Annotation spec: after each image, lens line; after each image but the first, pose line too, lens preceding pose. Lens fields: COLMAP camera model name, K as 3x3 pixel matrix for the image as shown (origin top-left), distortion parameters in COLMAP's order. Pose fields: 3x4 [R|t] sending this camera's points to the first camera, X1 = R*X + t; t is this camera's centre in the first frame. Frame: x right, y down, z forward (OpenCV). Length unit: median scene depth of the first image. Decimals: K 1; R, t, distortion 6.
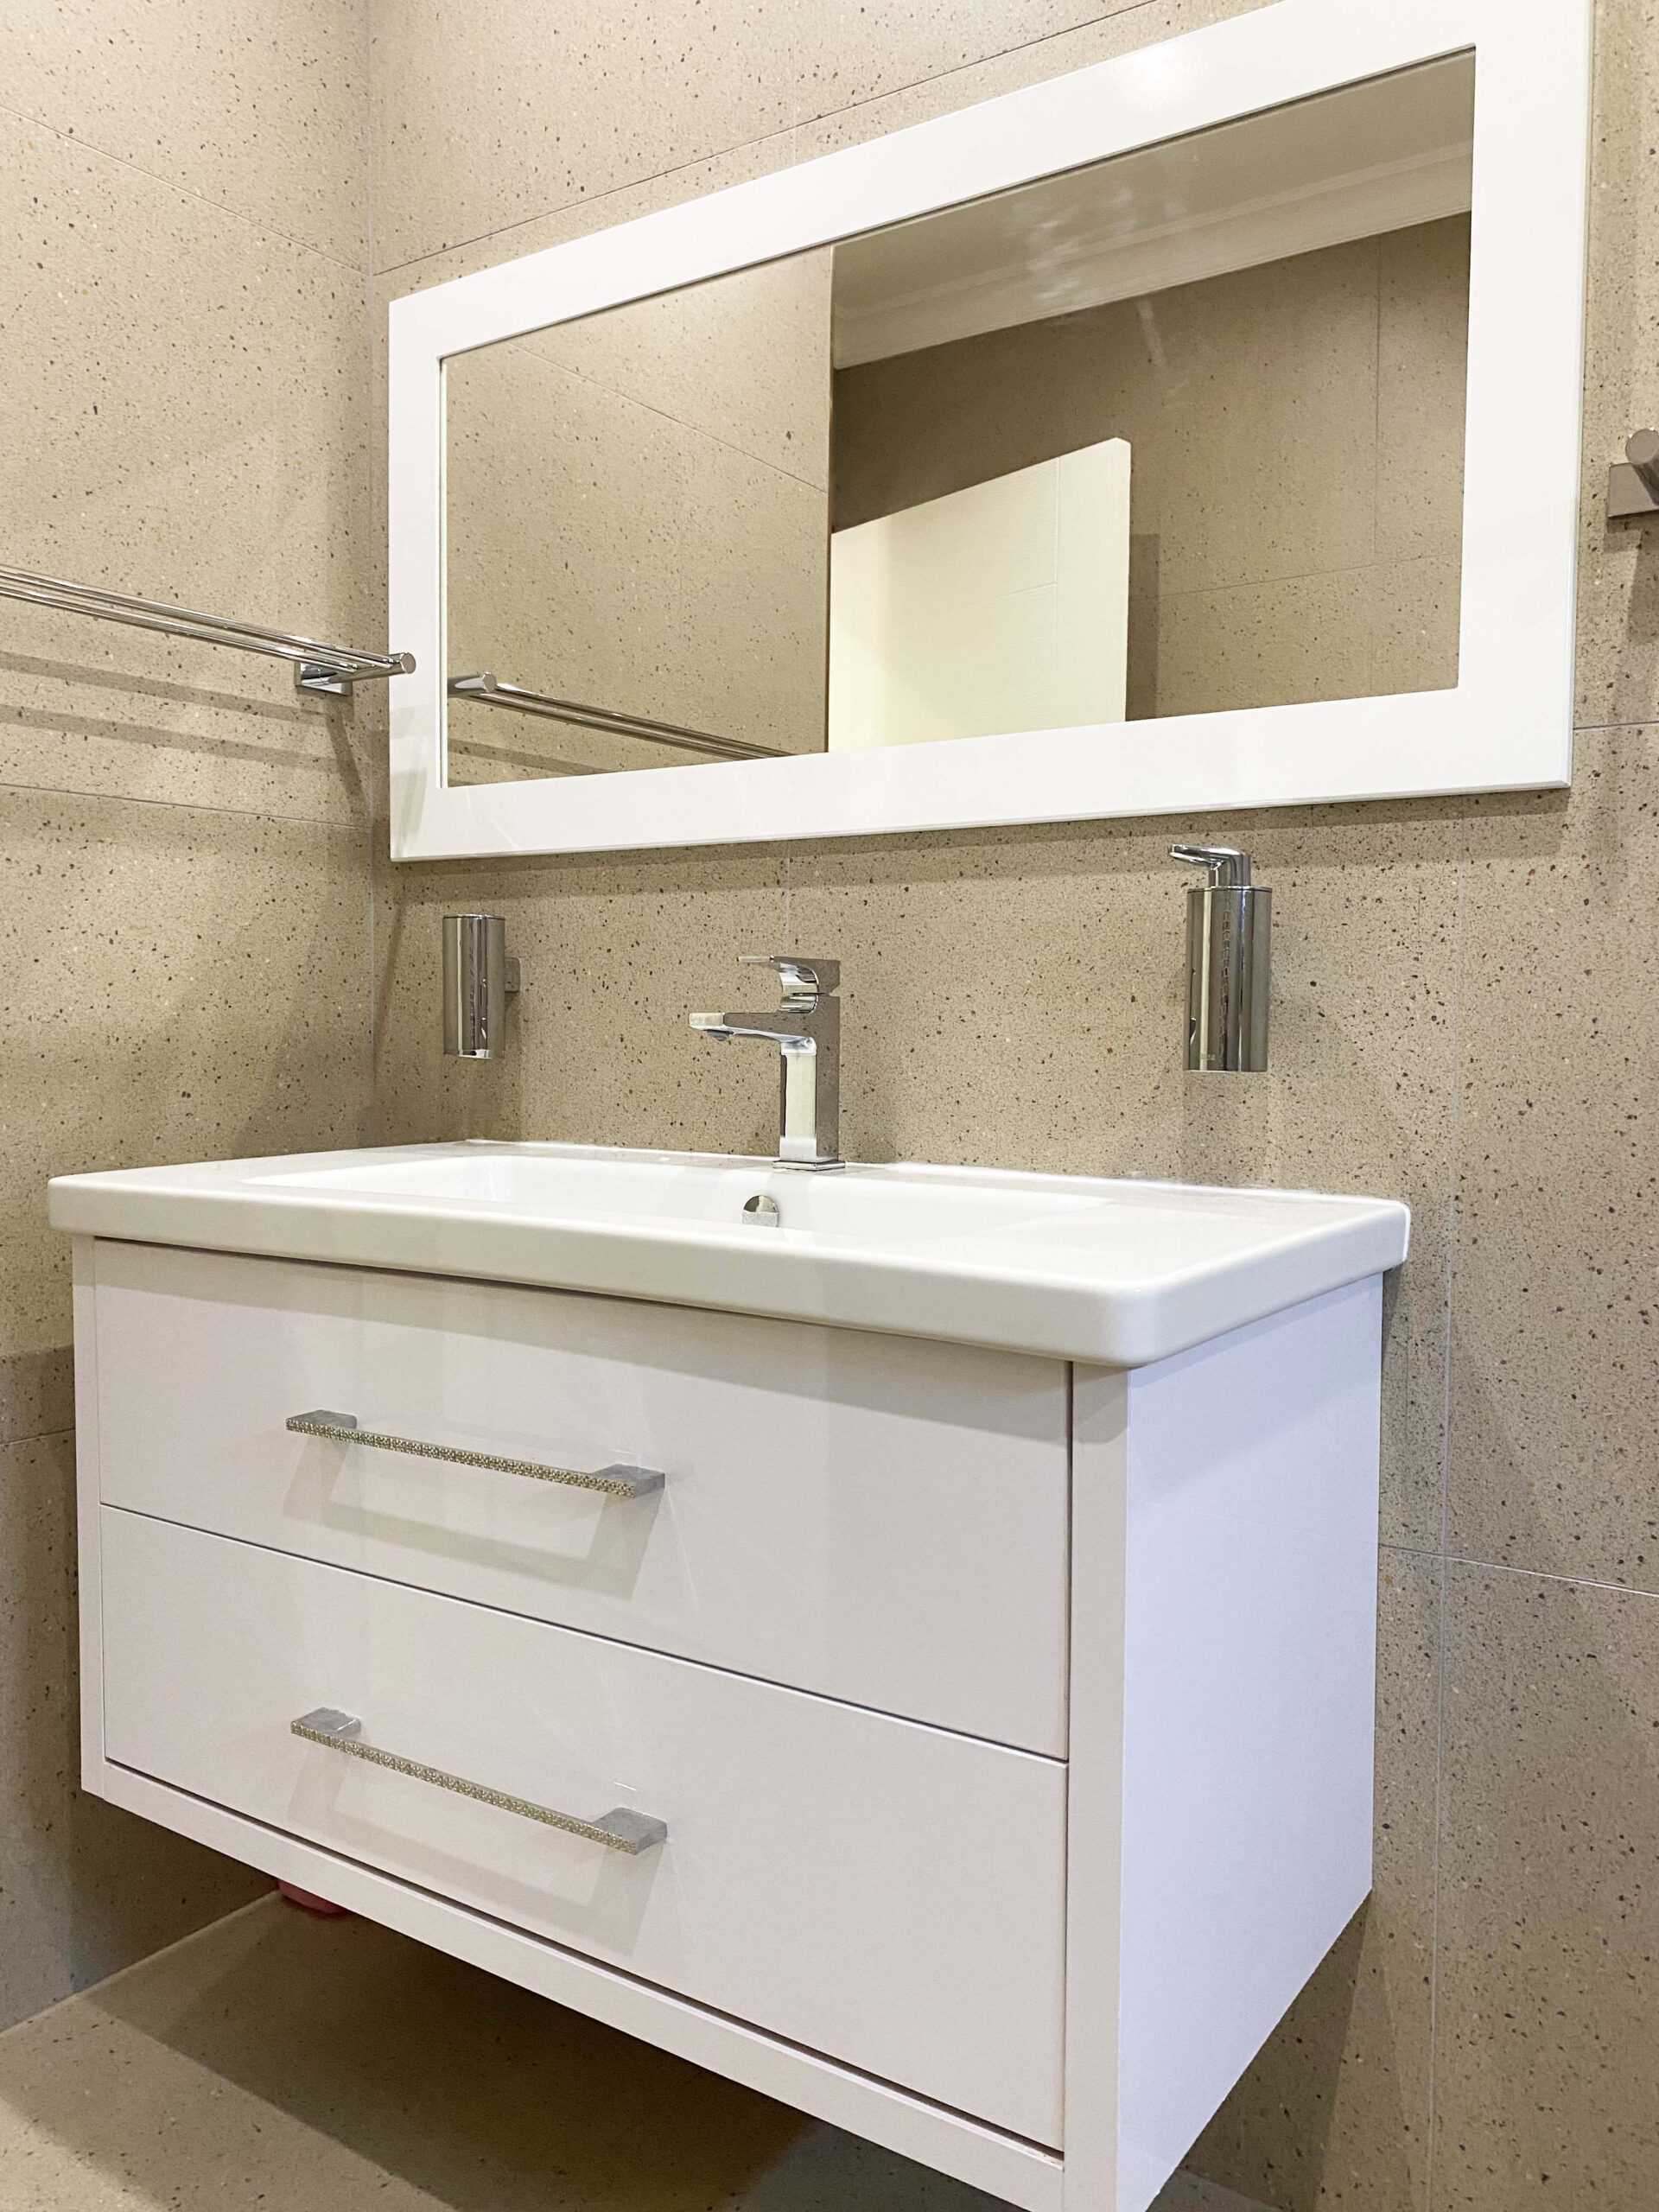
lens RADIAL K [[1695.6, 0, 829.3], [0, 1695.6, 1078.1], [0, 0, 1]] dist [-0.000180, 0.012806]
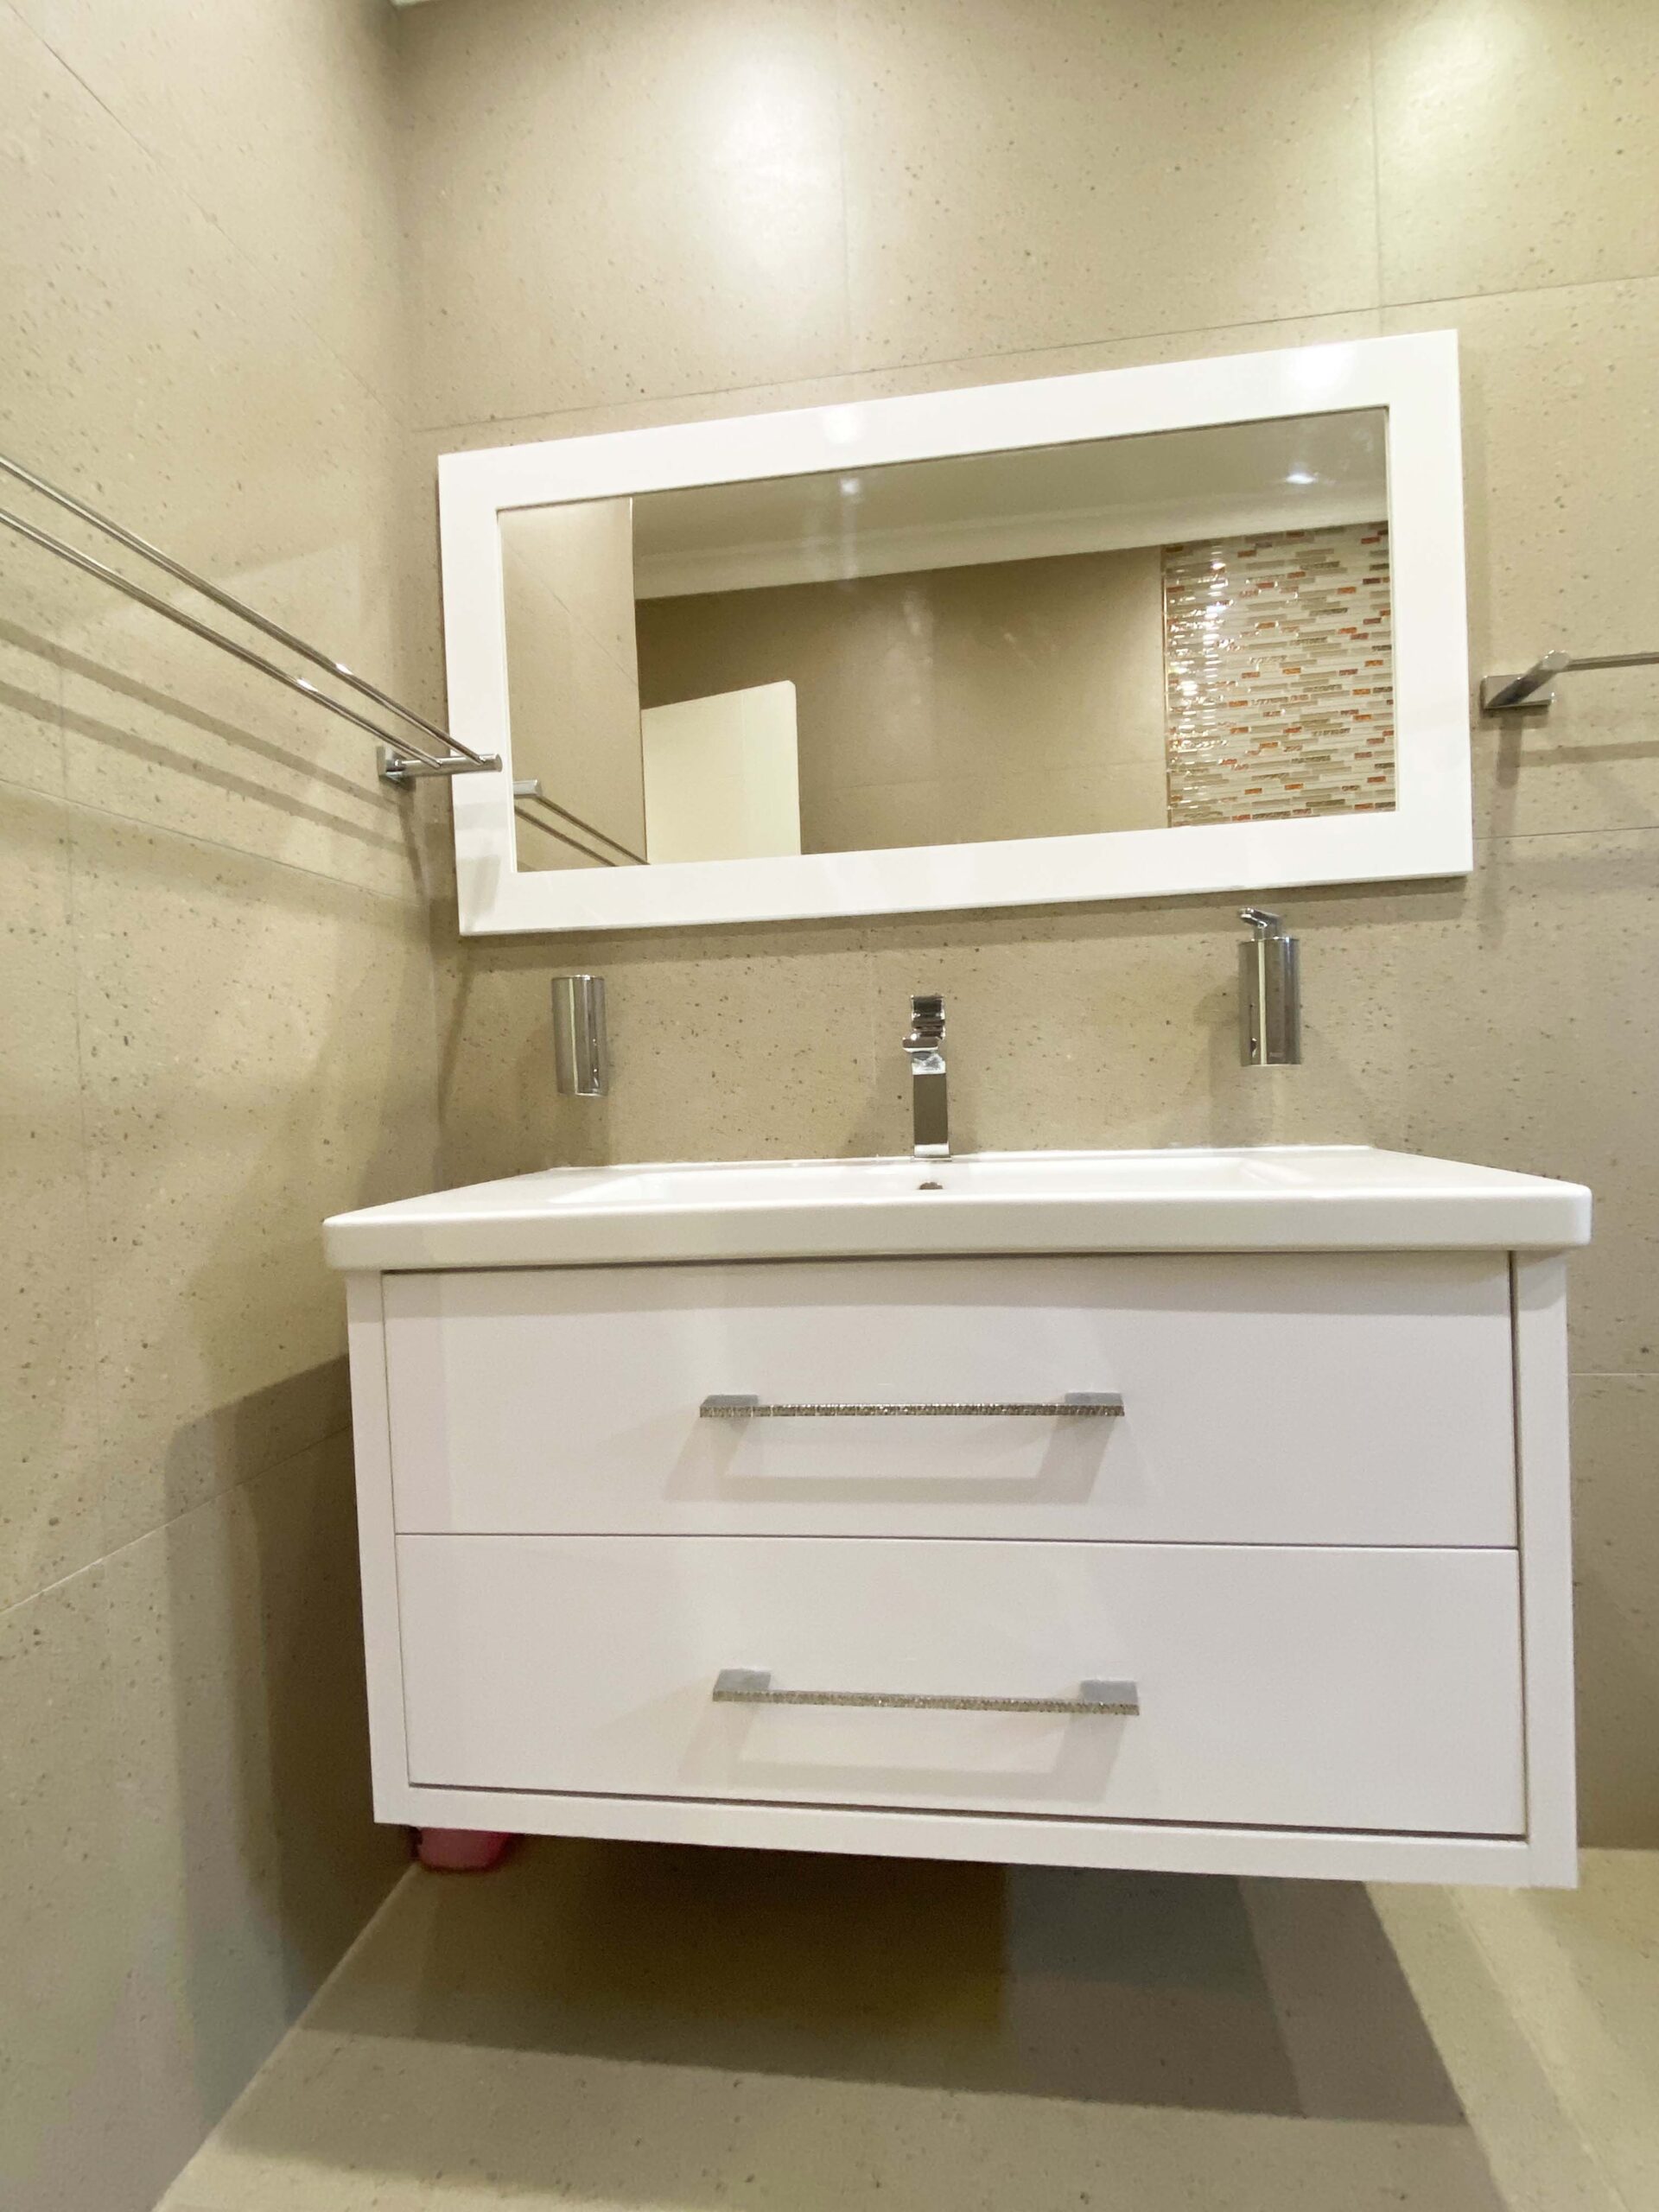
lens RADIAL K [[1098.6, 0, 829.5], [0, 1098.6, 1106.0], [0, 0, 1]] dist [0.020555, -0.016627]
pose [[0.899563, -0.047716, 0.434176, -0.419997], [0.059852, 0.998105, -0.014316, 0.017232], [-0.432670, 0.038865, 0.900714, 0.248345]]
